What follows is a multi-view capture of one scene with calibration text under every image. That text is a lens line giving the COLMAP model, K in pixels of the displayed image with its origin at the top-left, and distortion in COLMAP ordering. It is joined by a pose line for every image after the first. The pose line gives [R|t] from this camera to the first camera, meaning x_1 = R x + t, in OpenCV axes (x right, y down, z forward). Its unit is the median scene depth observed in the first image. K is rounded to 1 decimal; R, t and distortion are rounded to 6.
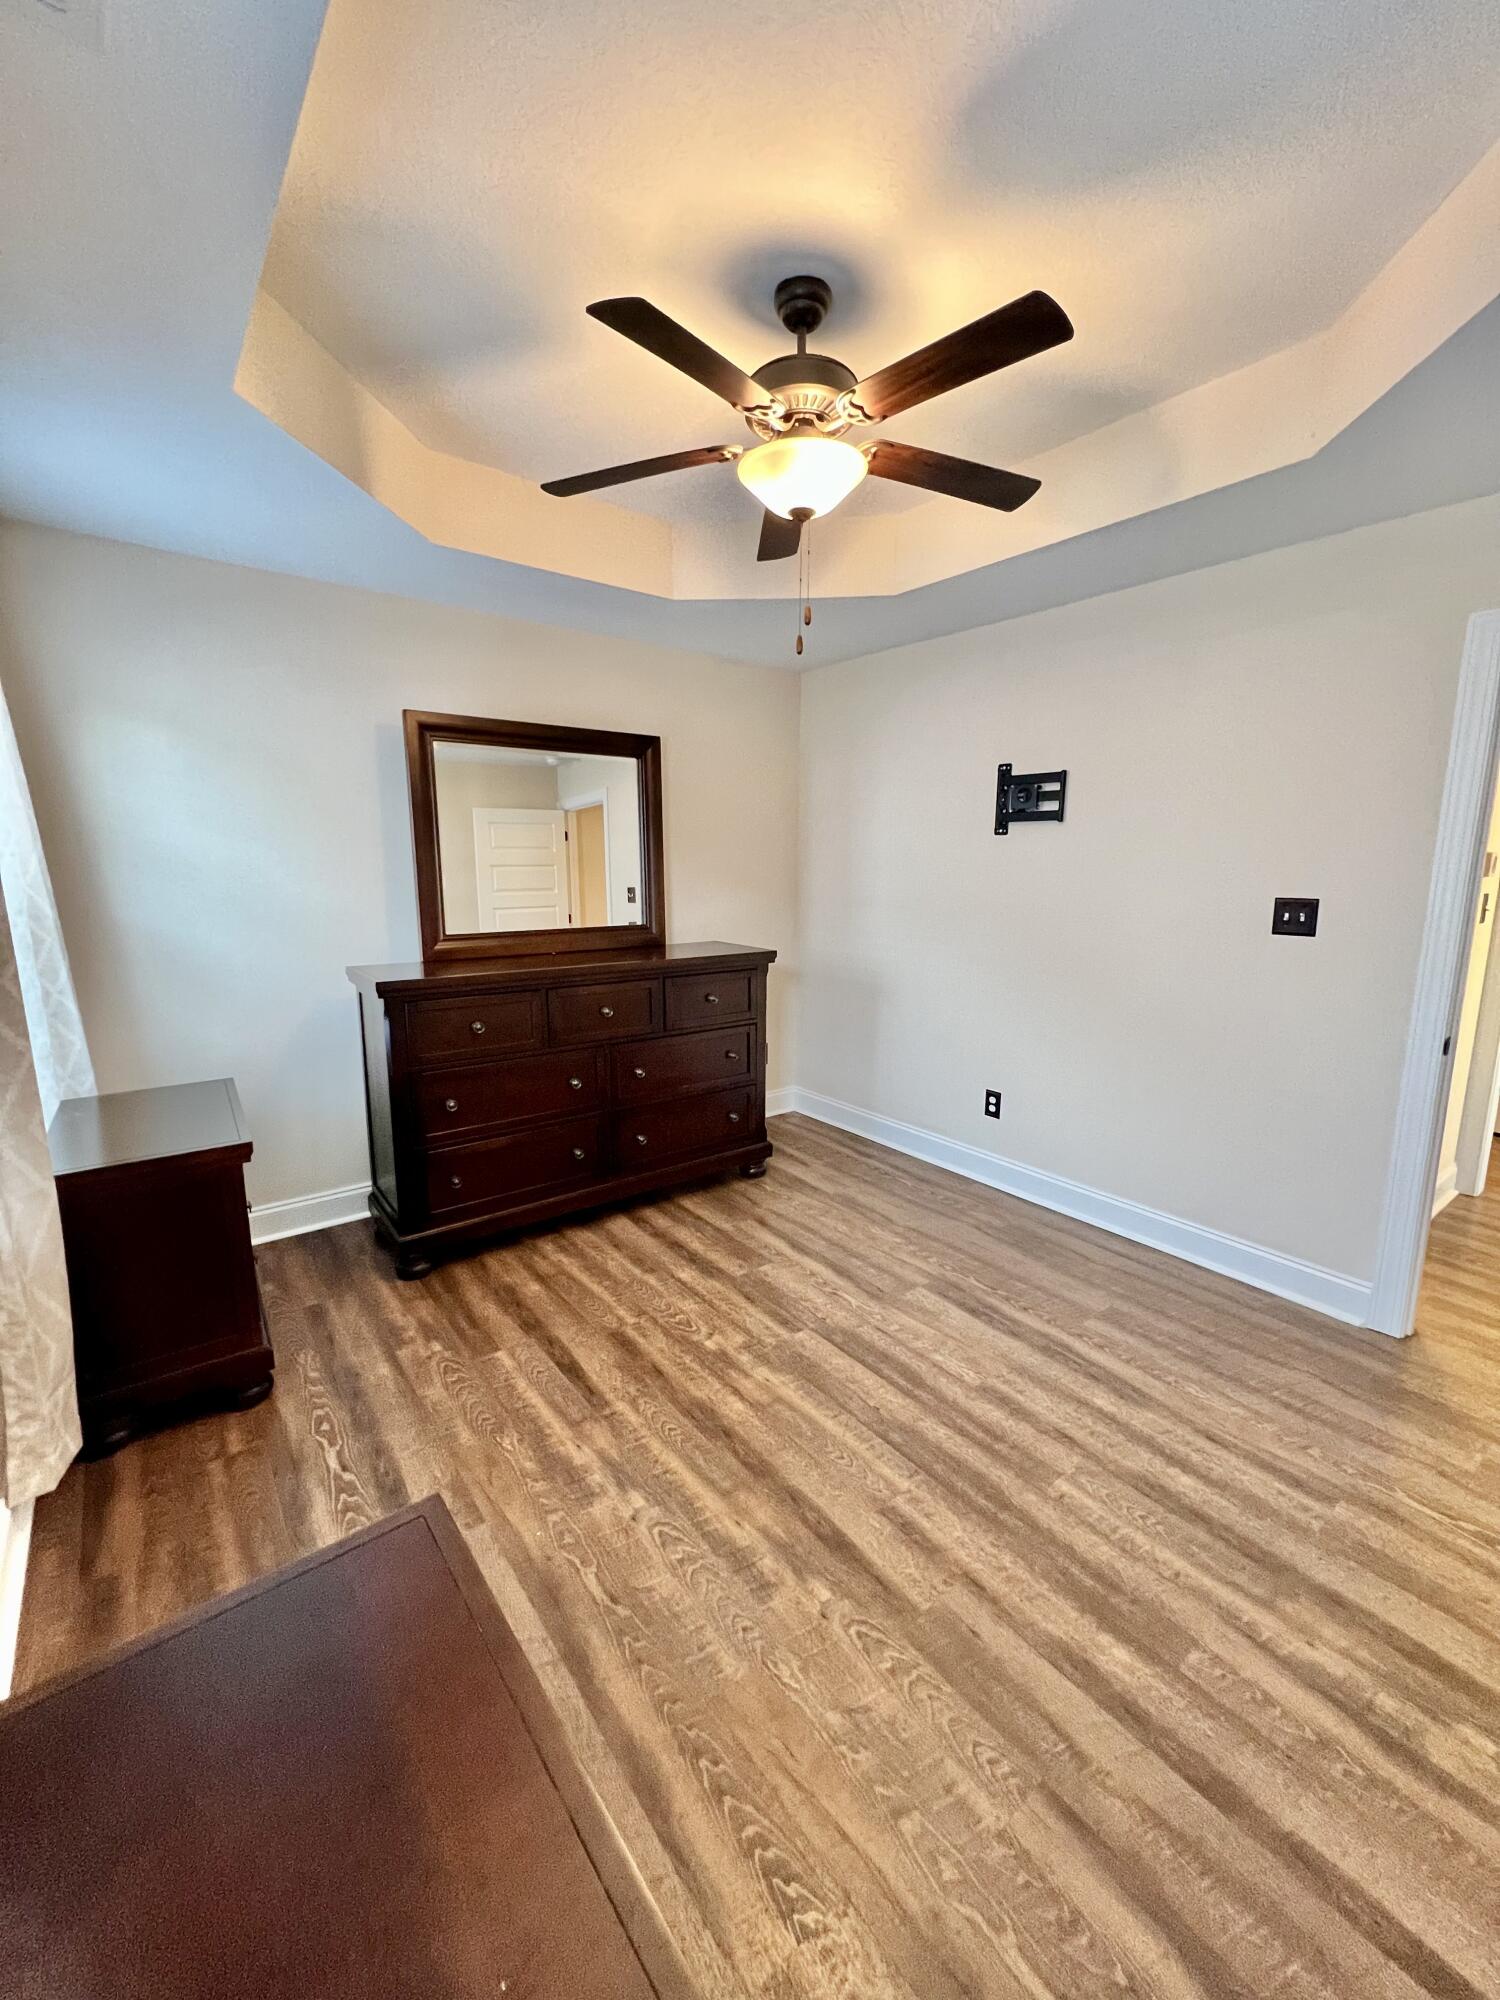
lens RADIAL K [[804.5, 0, 746.7], [0, 804.5, 990.0], [0, 0, 1]] dist [0.000608, 0.000372]
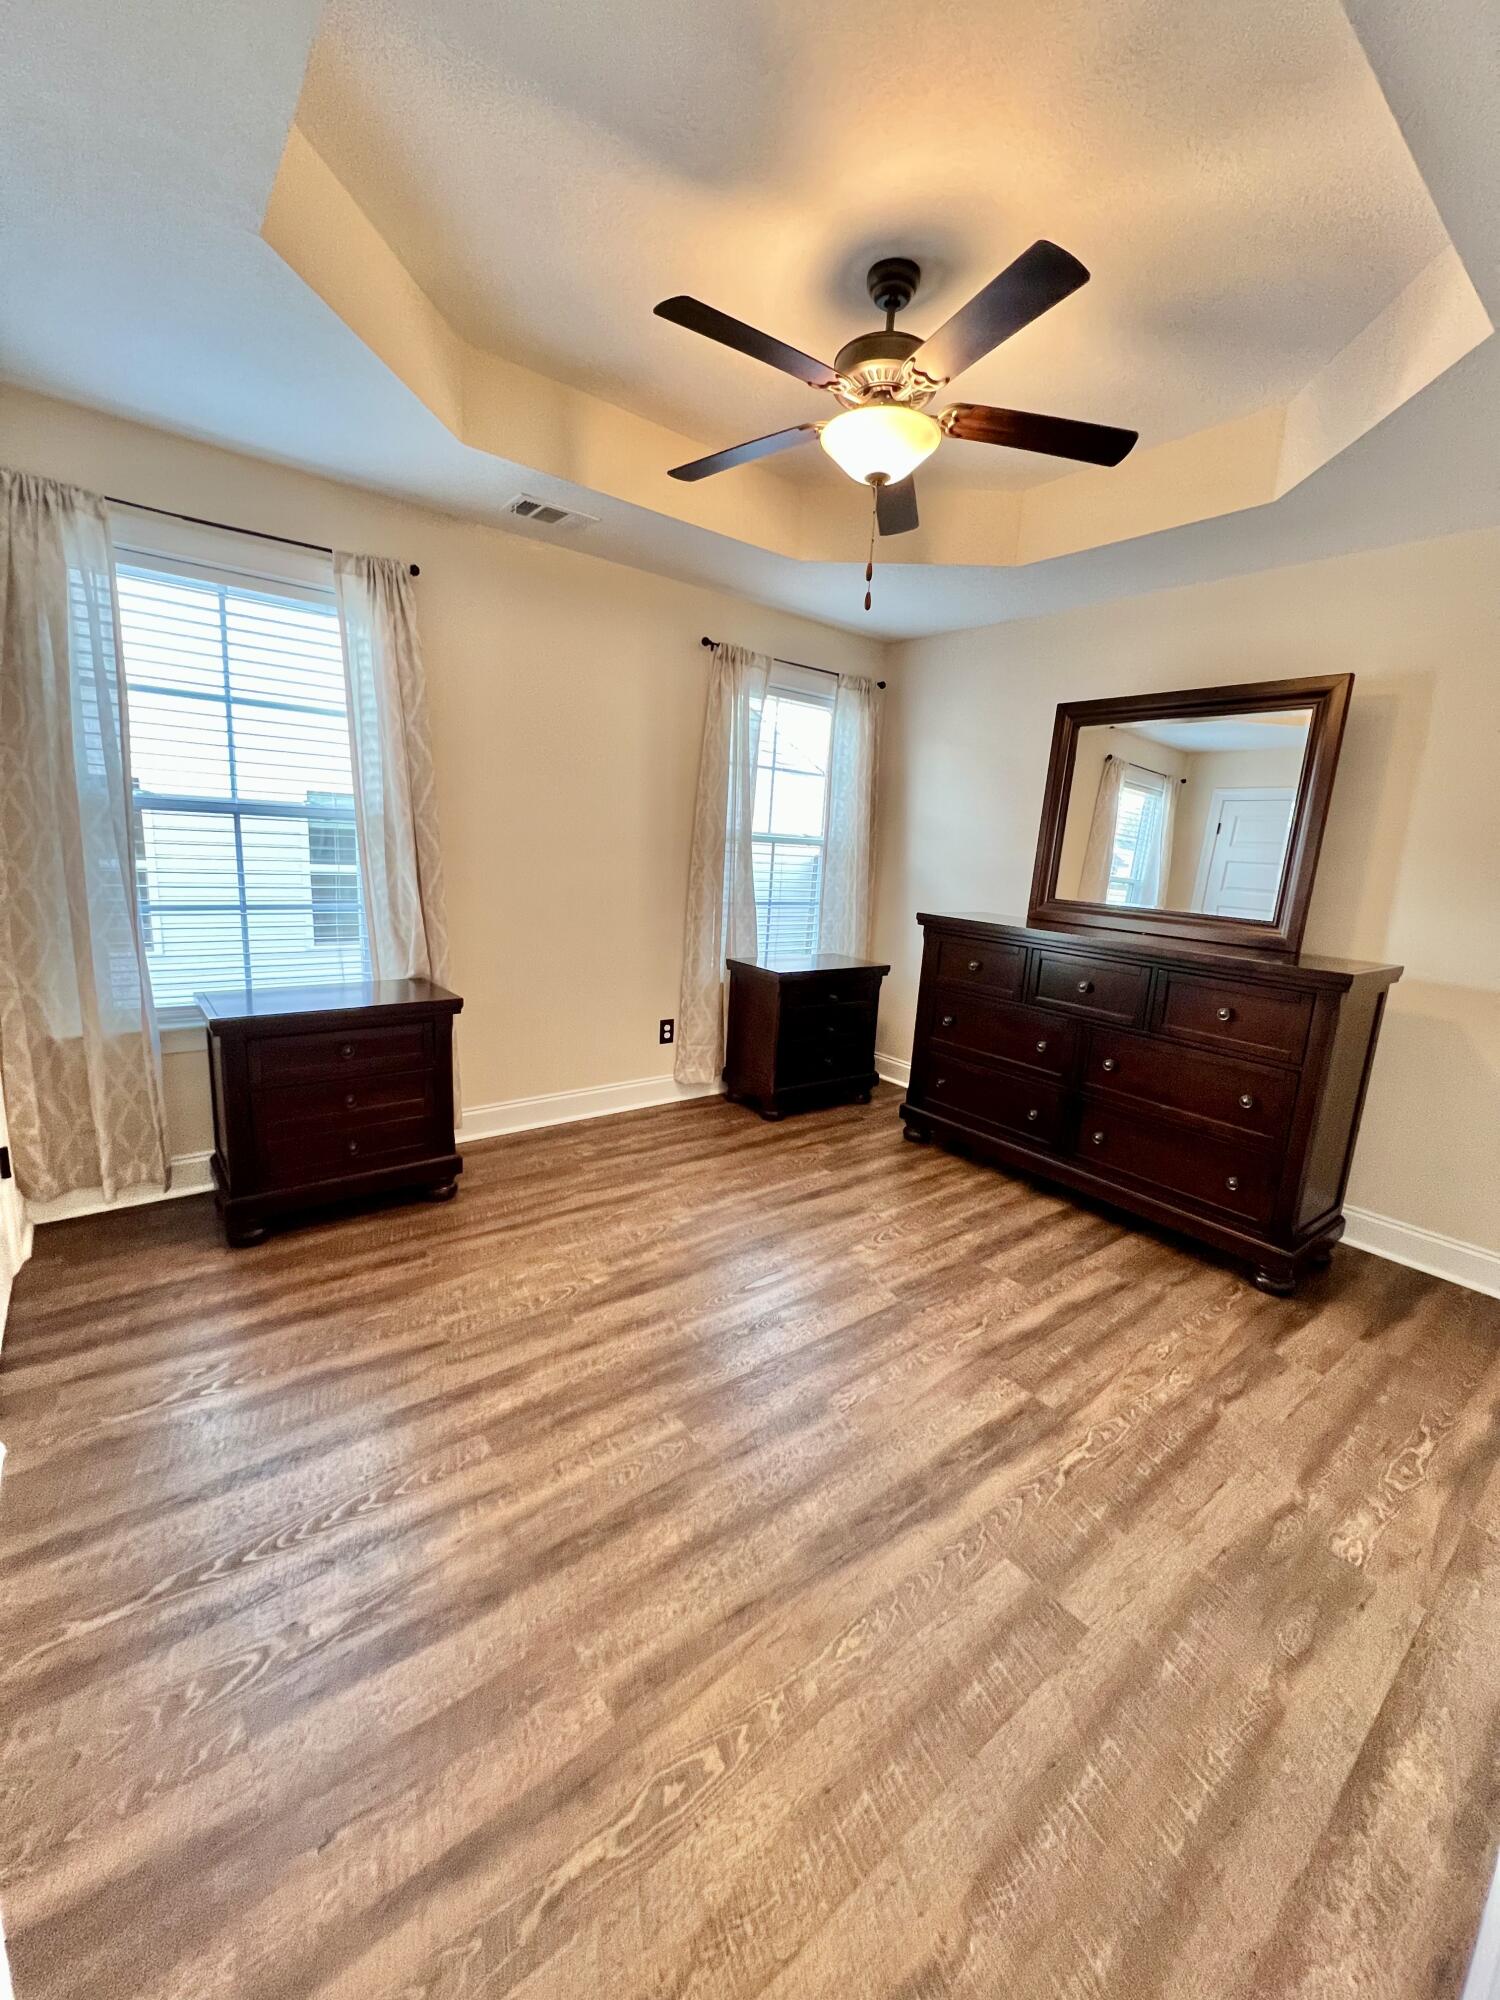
lens RADIAL K [[804.5, 0, 768.5], [0, 804.5, 997.3], [0, 0, 1]] dist [0.000608, 0.000372]
pose [[0.019243, 0.186041, -0.982354, 1.099429], [-0.220817, 0.959064, 0.177304, -0.071801], [0.975125, 0.213509, 0.059536, 0.821743]]
